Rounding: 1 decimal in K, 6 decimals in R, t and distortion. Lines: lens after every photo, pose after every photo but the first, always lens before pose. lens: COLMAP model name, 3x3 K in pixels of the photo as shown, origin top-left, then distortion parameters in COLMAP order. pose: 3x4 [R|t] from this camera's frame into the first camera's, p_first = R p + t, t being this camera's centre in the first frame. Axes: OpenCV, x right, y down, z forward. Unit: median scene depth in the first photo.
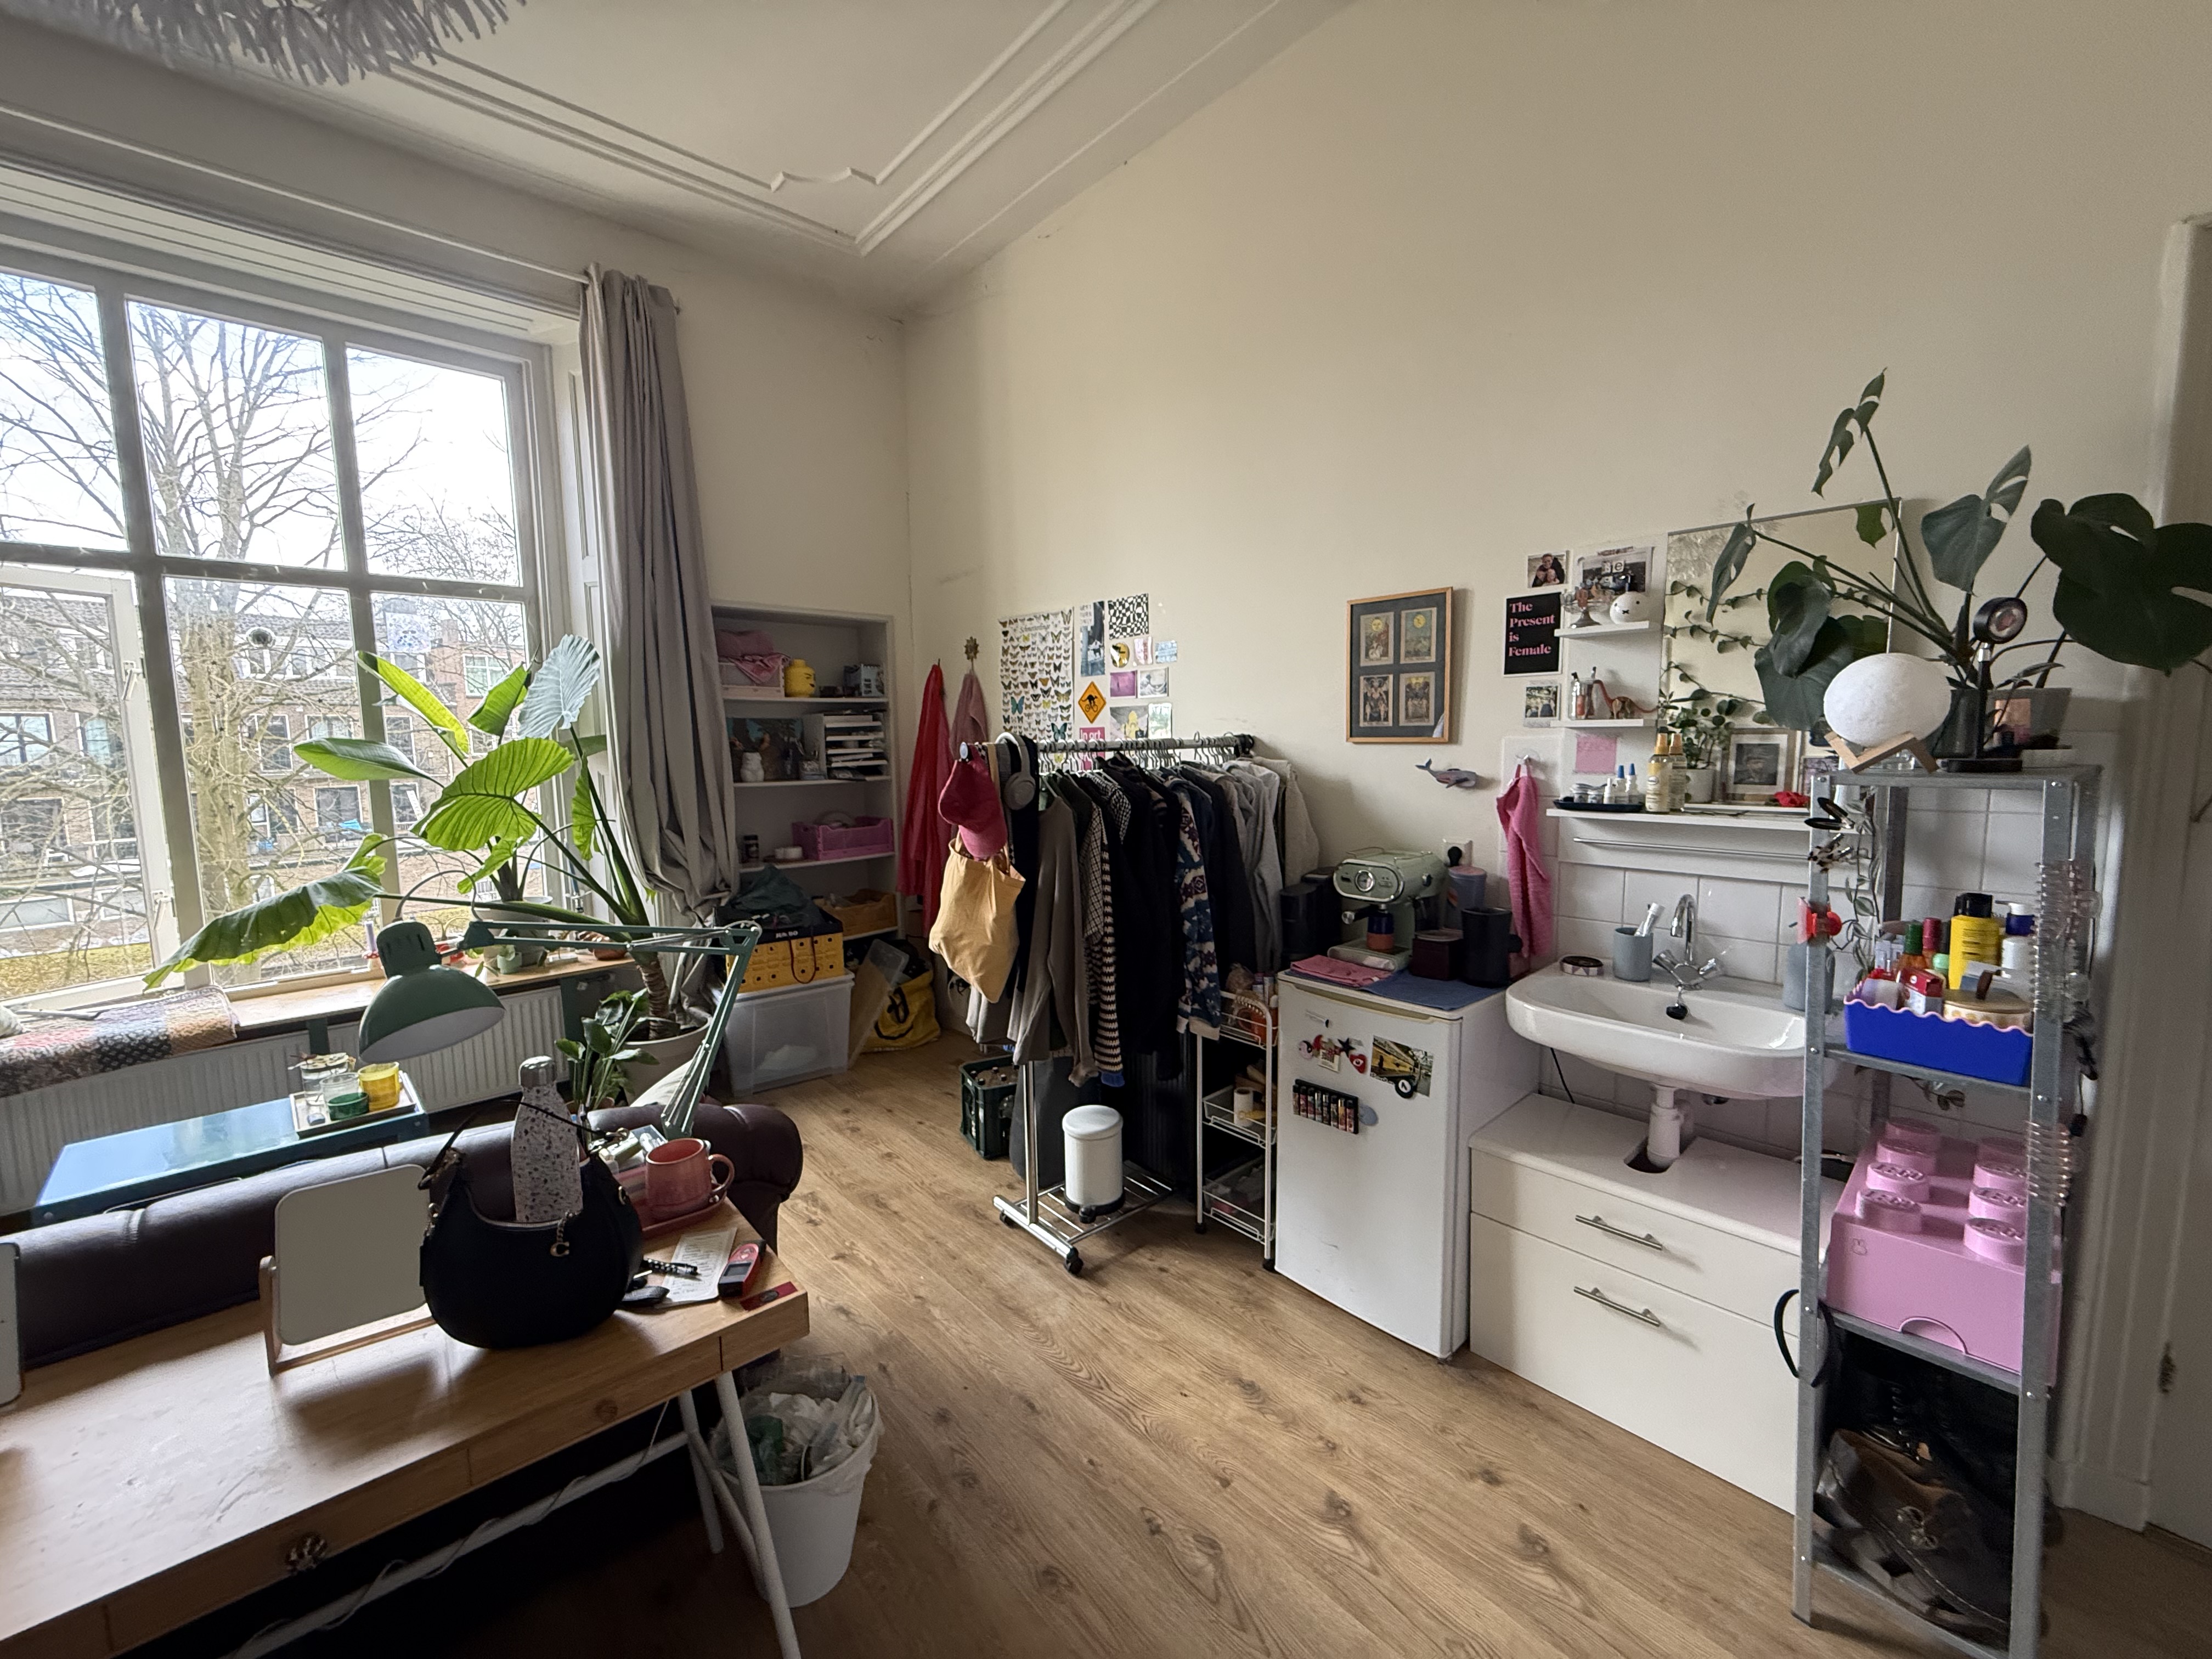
lens RADIAL K [[878.6, 0, 1091.2], [0, 878.6, 830.8], [0, 0, 1]] dist [0.002231, -0.000050]
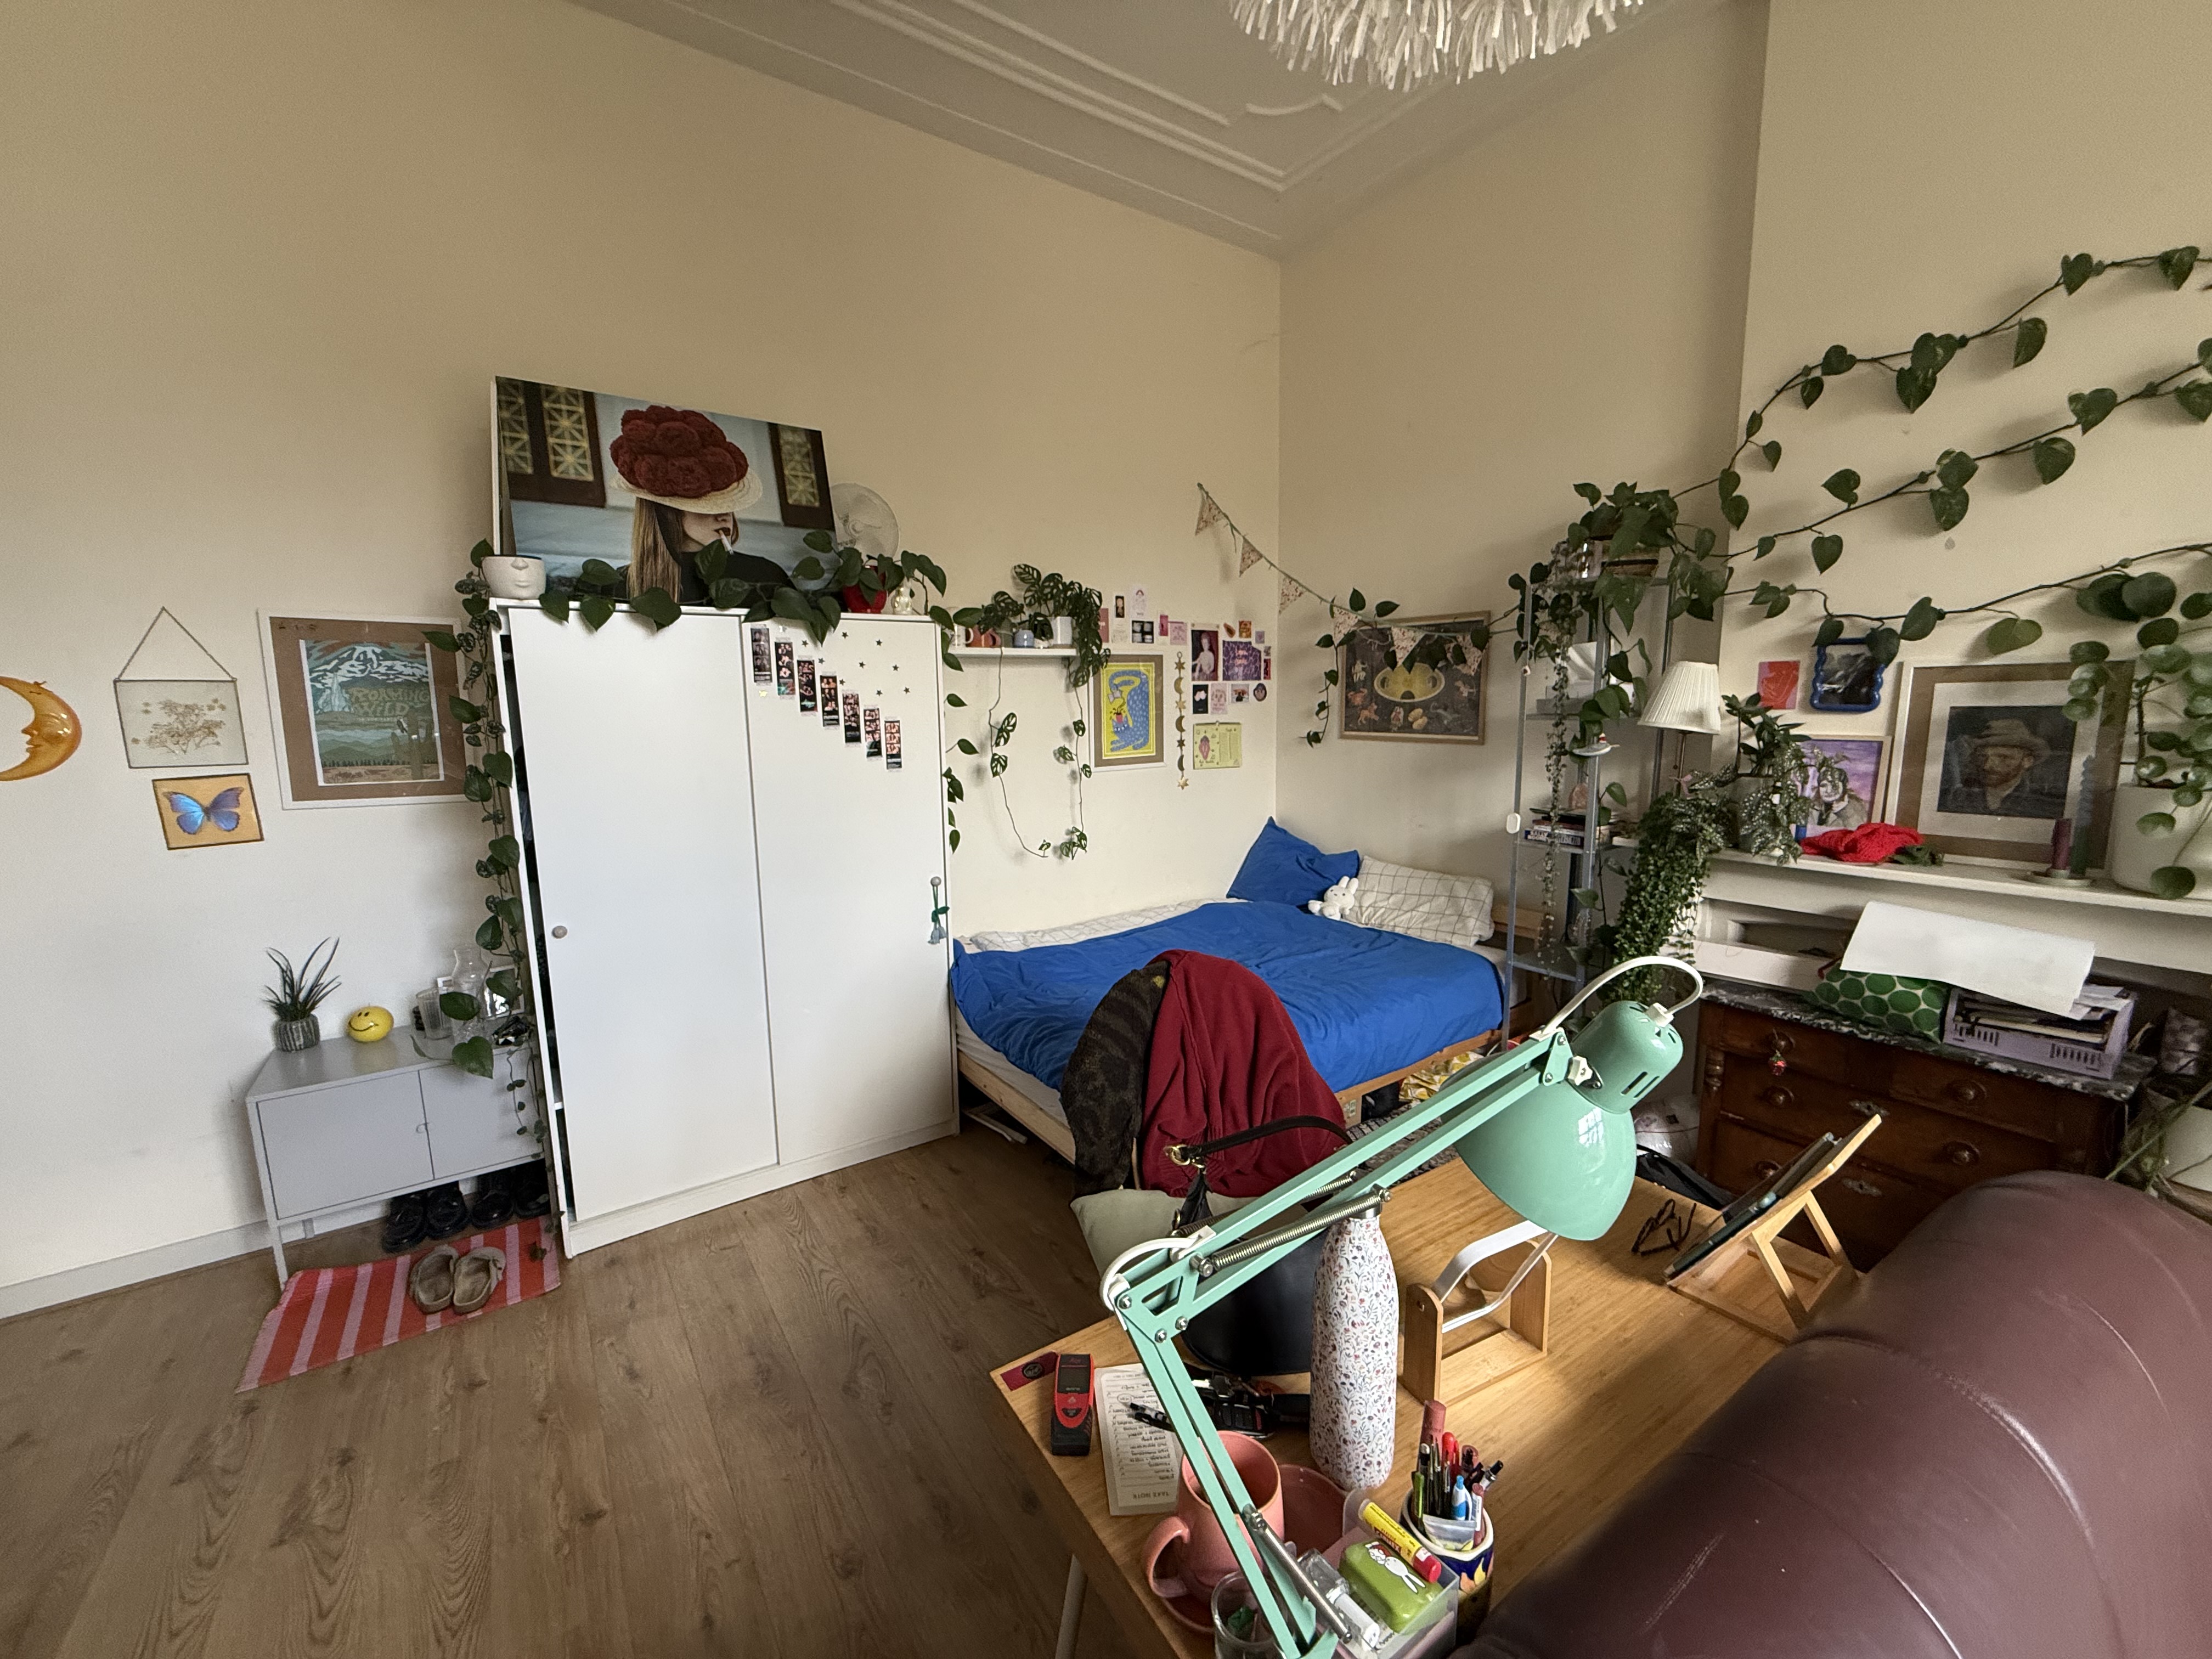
lens RADIAL K [[878.6, 0, 1095.9], [0, 878.6, 831.8], [0, 0, 1]] dist [0.002231, -0.000050]
pose [[-0.990611, 0.010122, 0.136336, -0.196935], [0.043808, 0.968171, 0.246426, -0.057819], [-0.129502, 0.250085, -0.959524, 0.595834]]
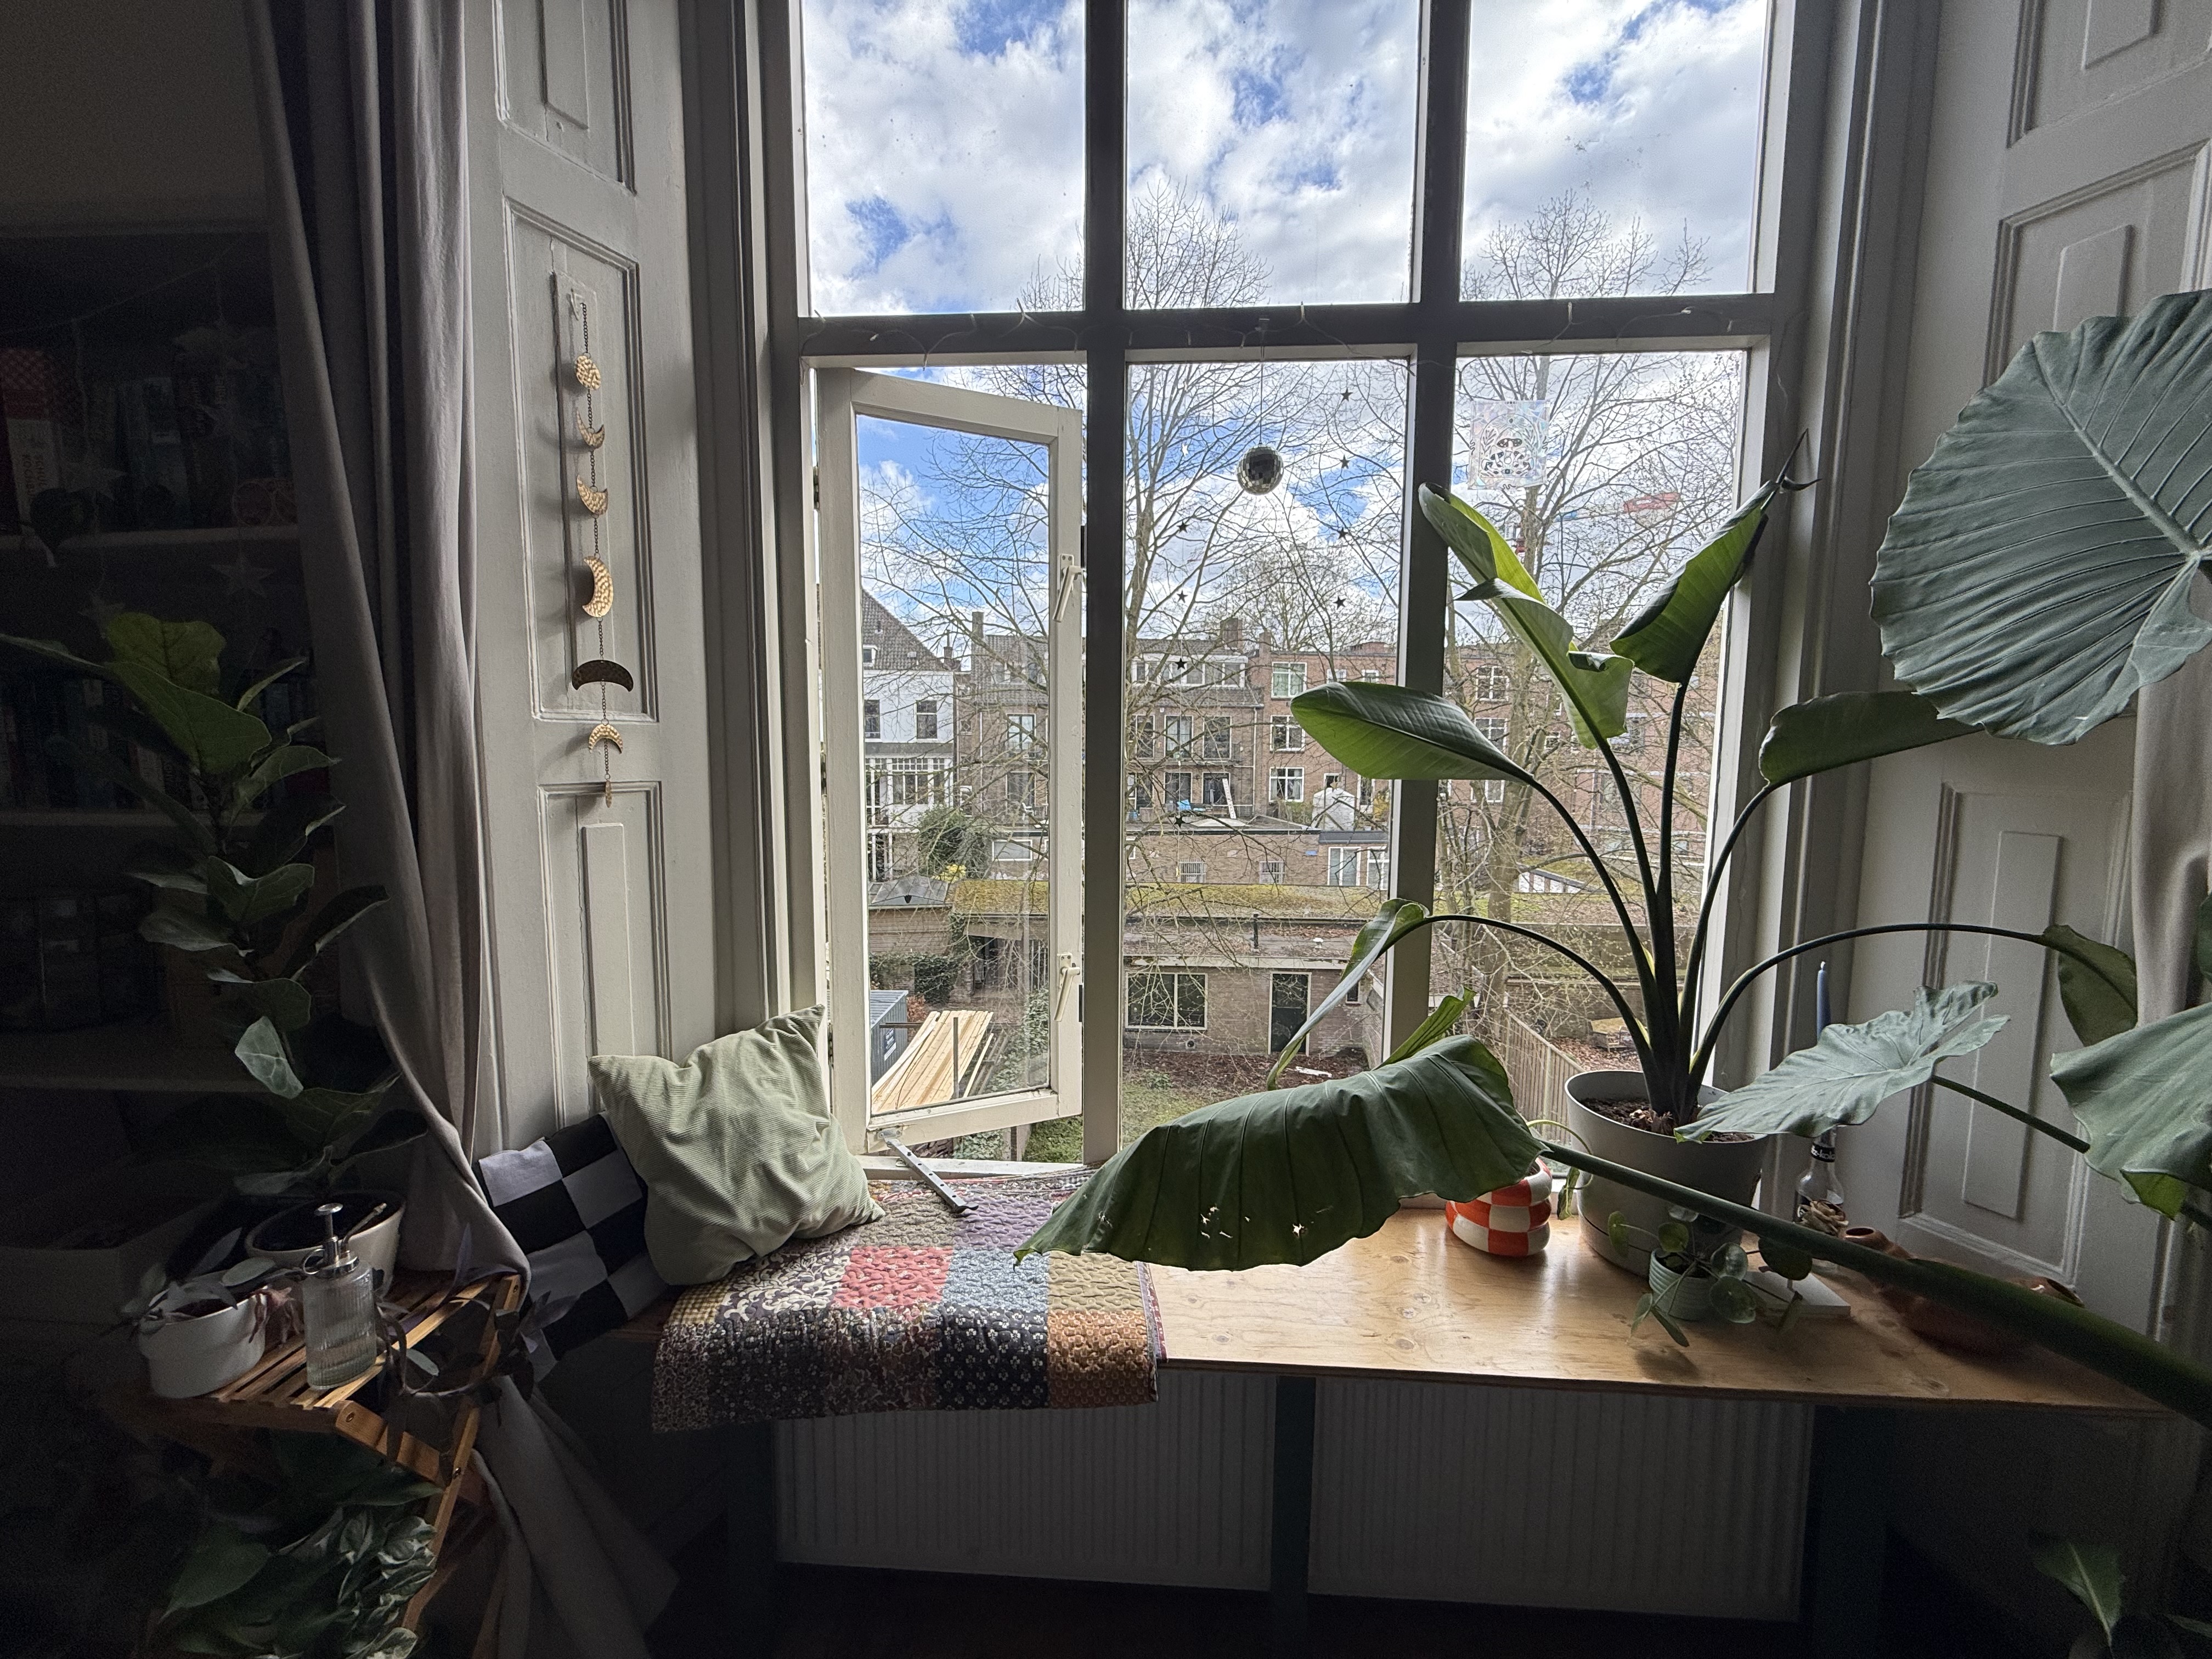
lens RADIAL K [[878.6, 0, 1113.5], [0, 878.6, 831.0], [0, 0, 1]] dist [0.002231, -0.000050]
pose [[0.712814, 0.090370, -0.695506, -0.627656], [-0.092337, 0.995124, 0.034666, -0.034271], [0.695248, 0.039510, 0.717683, 0.589781]]
